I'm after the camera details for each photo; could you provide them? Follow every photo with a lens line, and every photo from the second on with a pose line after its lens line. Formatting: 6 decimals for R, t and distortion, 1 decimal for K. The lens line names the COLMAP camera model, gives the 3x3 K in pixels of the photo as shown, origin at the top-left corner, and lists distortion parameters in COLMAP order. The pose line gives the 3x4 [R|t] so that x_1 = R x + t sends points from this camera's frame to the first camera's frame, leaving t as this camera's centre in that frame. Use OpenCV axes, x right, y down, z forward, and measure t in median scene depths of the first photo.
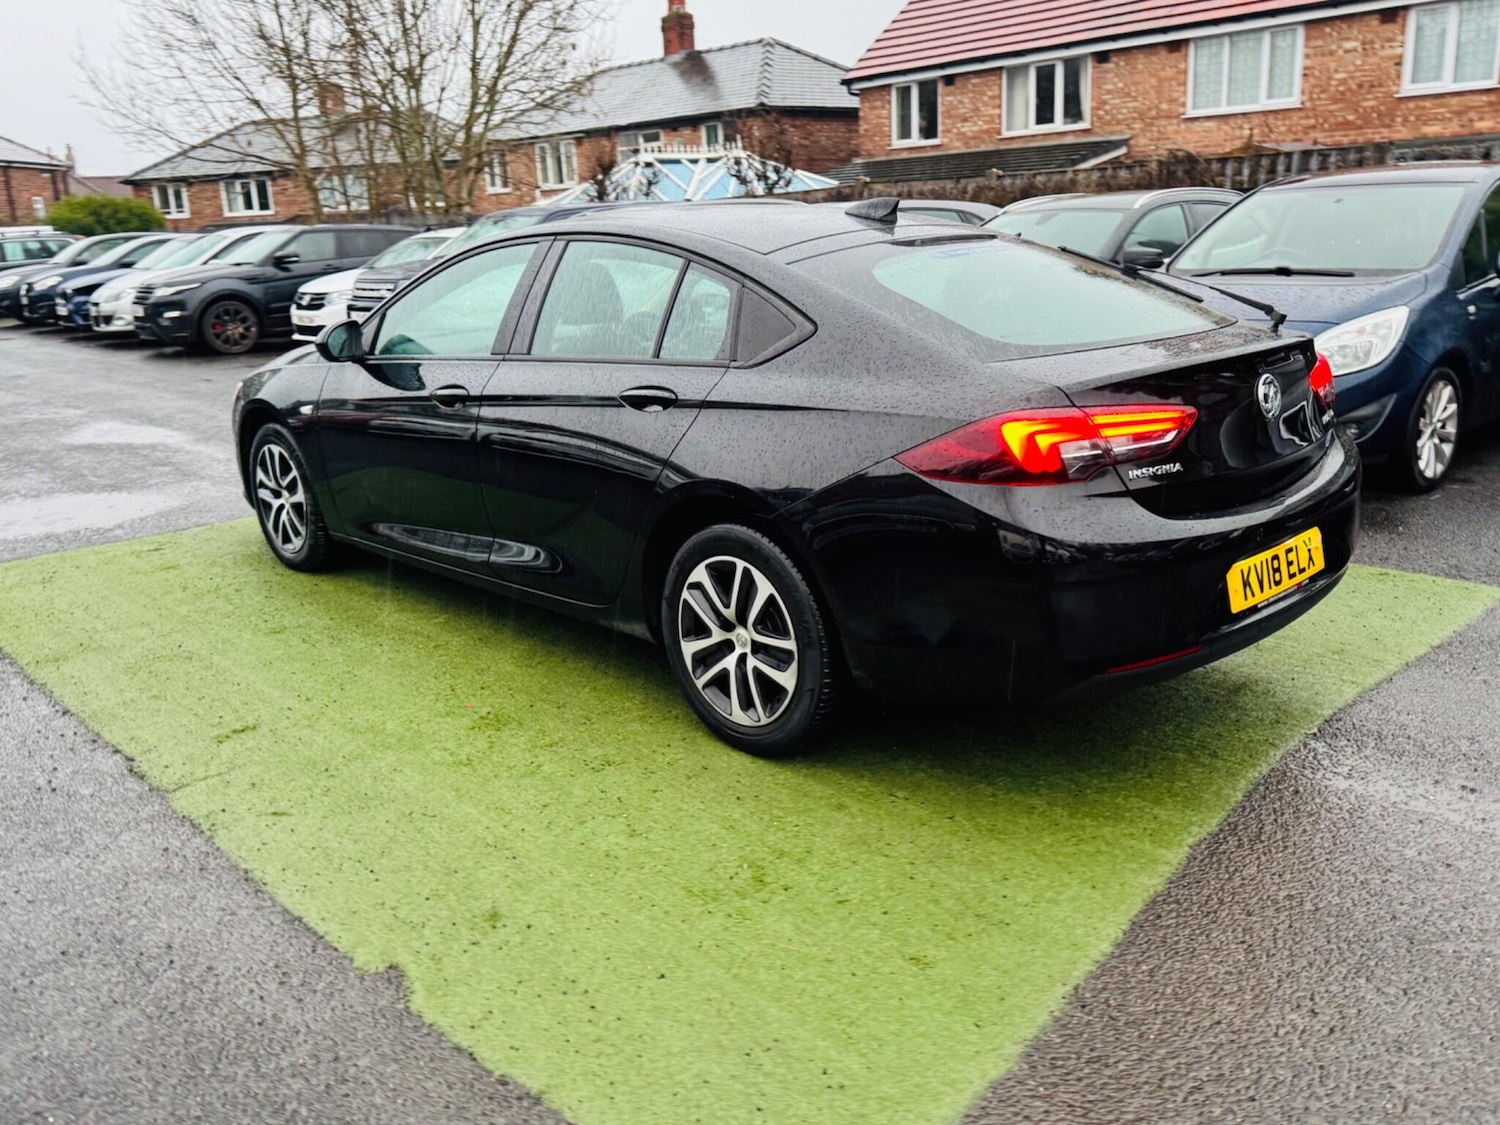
lens RADIAL K [[1245.7, 0, 747.9], [0, 1245.7, 557.2], [0, 0, 1]] dist [0.054817, -0.068342]
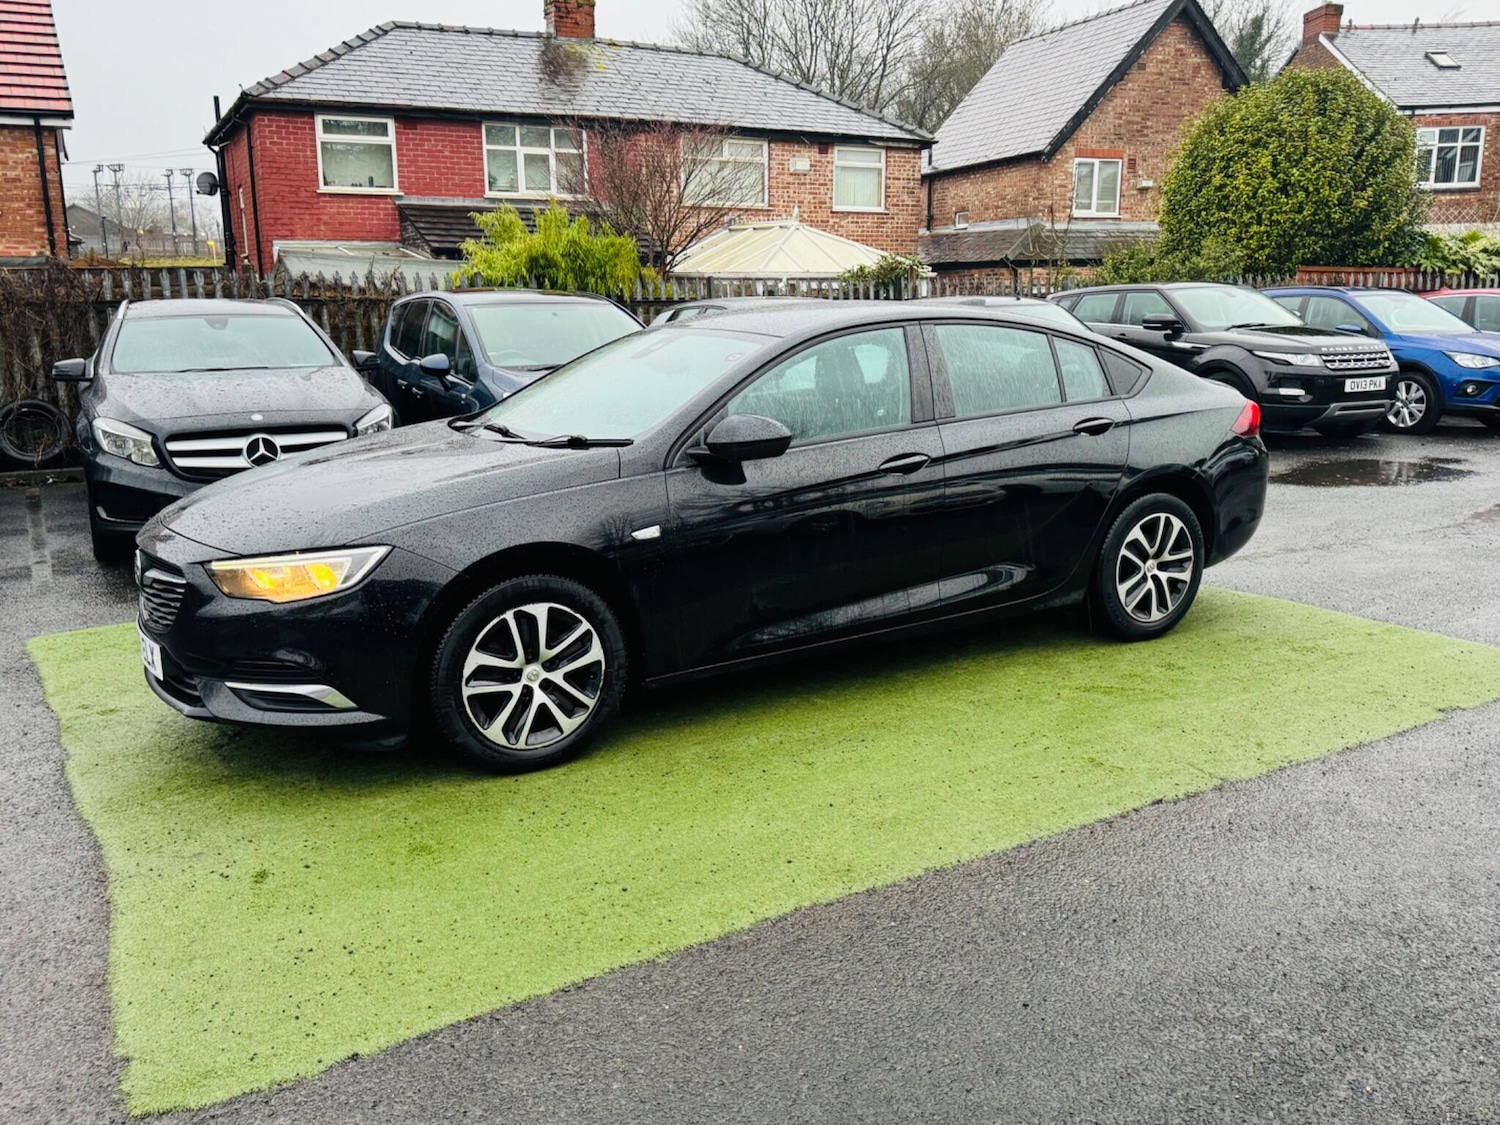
lens RADIAL K [[1232.1, 0, 751.2], [0, 1232.1, 557.2], [0, 0, 1]] dist [0.080027, -0.113801]
pose [[0.207552, -0.169148, 0.963489, -0.307807], [0.260012, 0.959046, 0.112357, -0.048354], [-0.943036, 0.227198, 0.243033, 0.205339]]
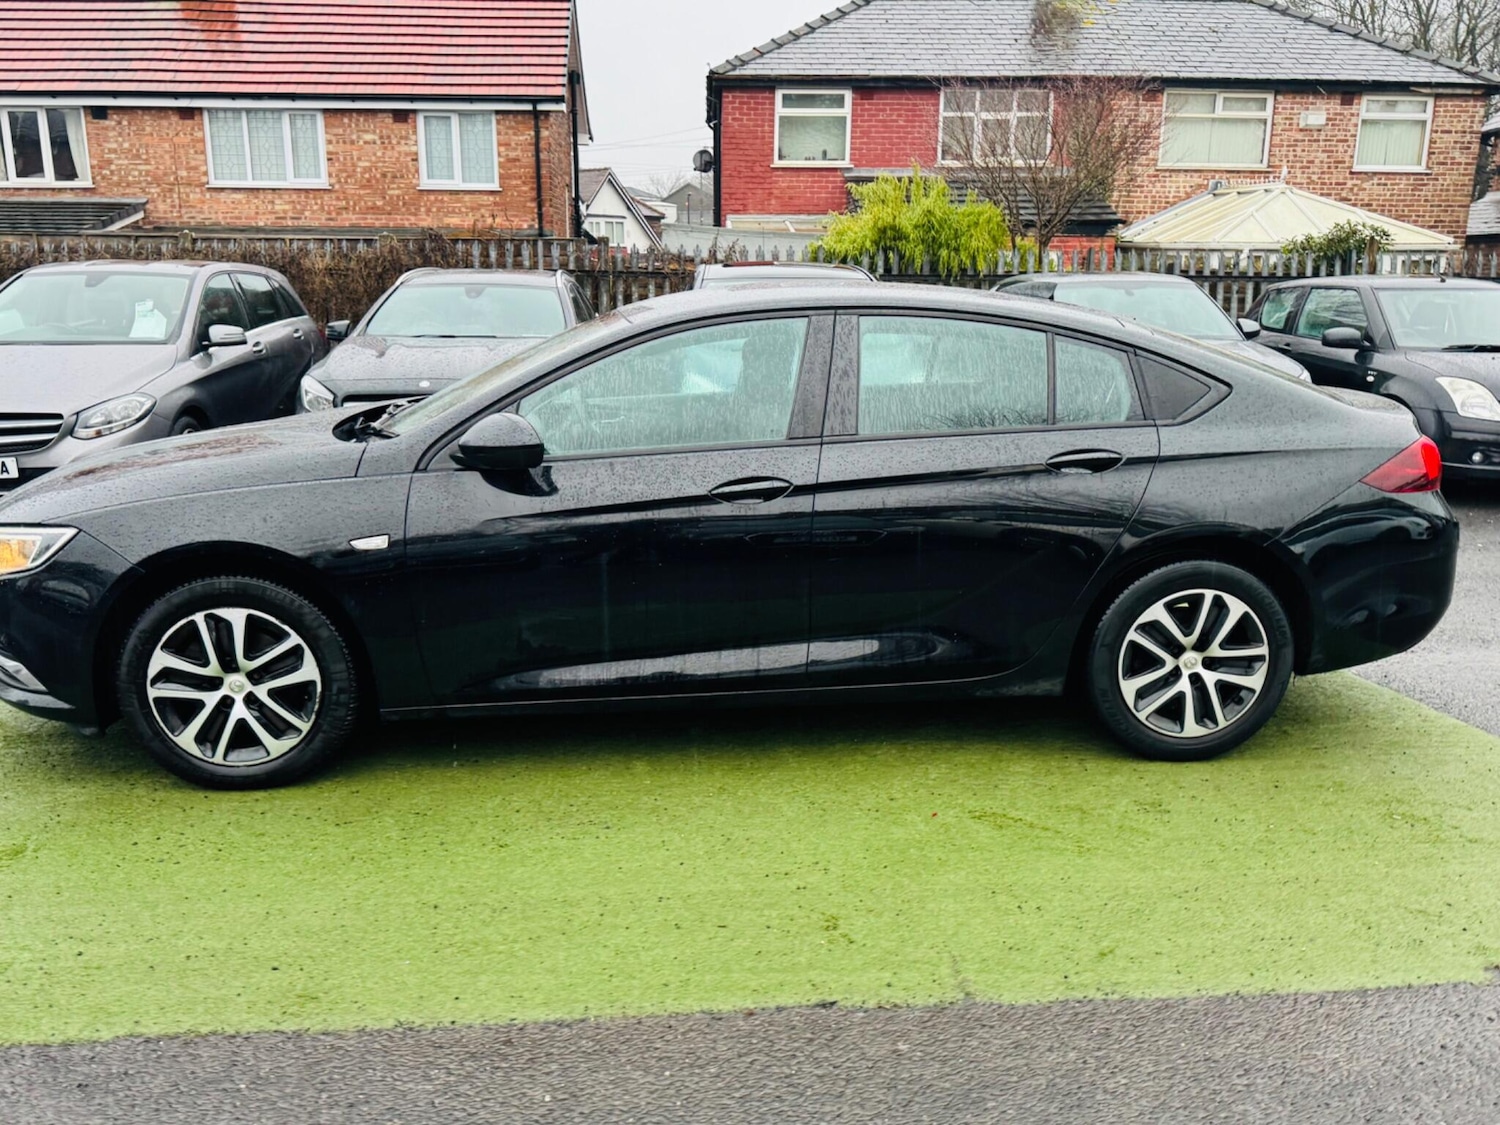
lens RADIAL K [[1232.1, 0, 751.2], [0, 1232.1, 557.2], [0, 0, 1]] dist [0.080027, -0.113801]
pose [[0.613488, -0.139750, 0.777241, -0.210946], [0.180144, 0.983033, 0.034561, -0.026260], [-0.768883, 0.118813, 0.628254, 0.109278]]
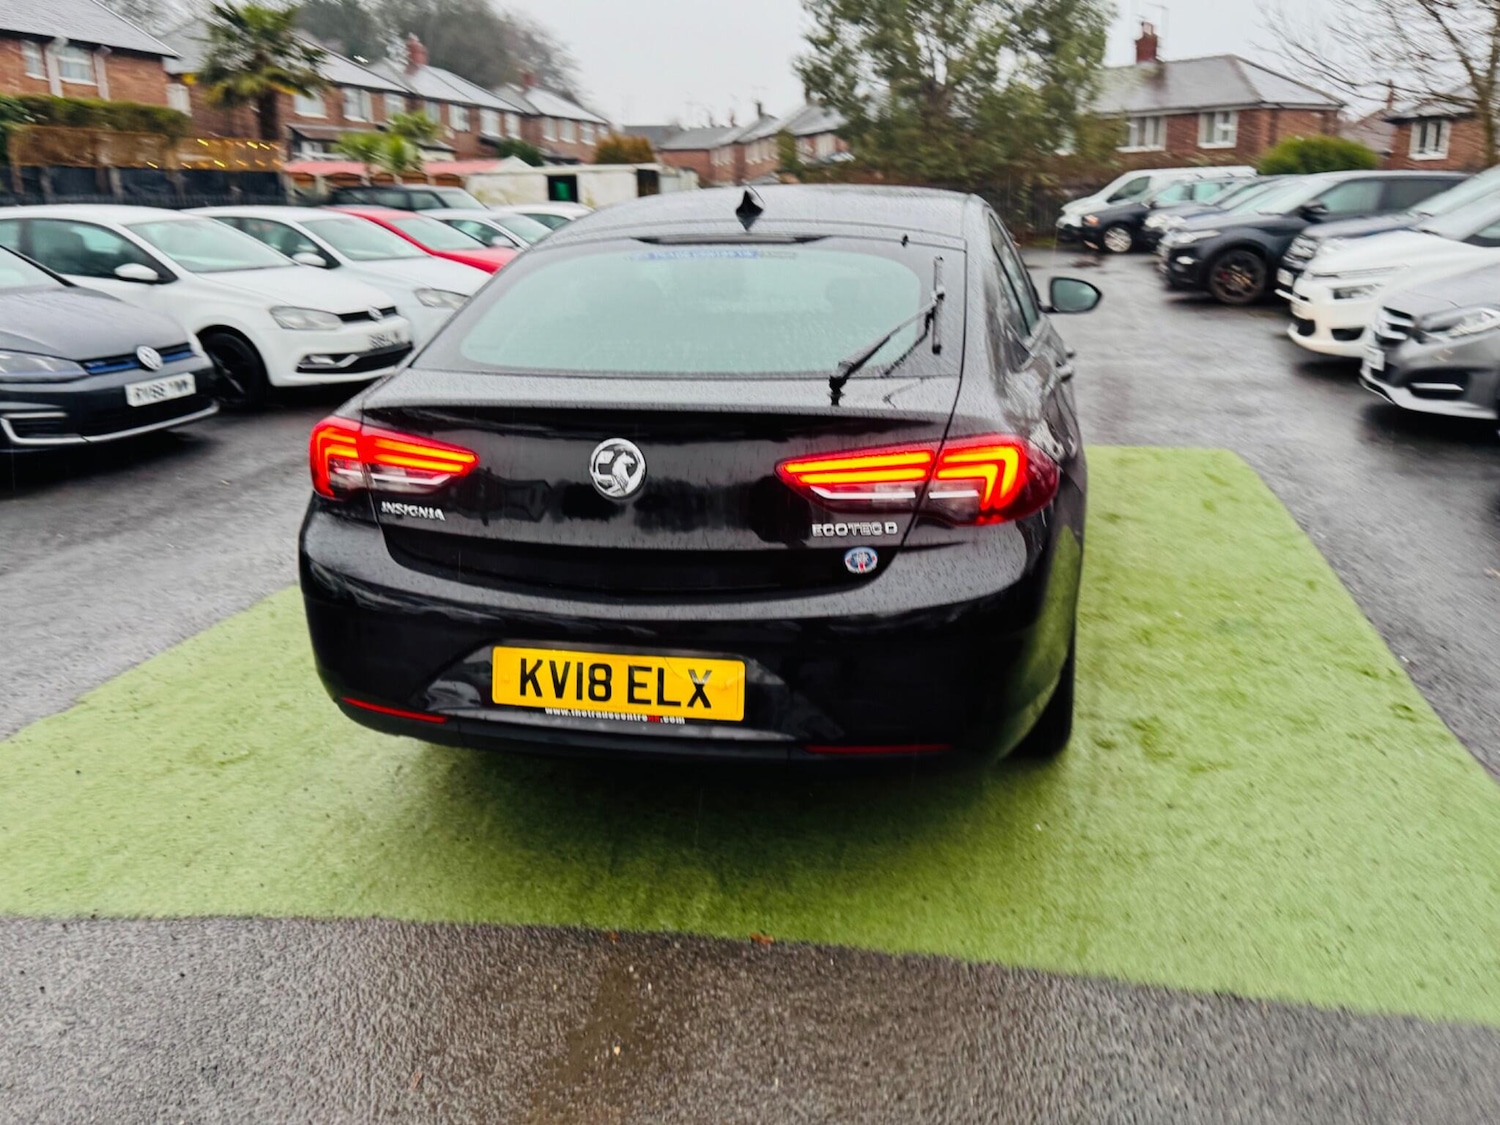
lens RADIAL K [[1261.7, 0, 746.7], [0, 1261.7, 521.2], [0, 0, 1]] dist [0.080142, -0.115362]
pose [[0.558524, 0.235285, -0.795419, 0.189059], [-0.221292, 0.966438, 0.130487, -0.037279], [0.799425, 0.103140, 0.591846, 0.102025]]
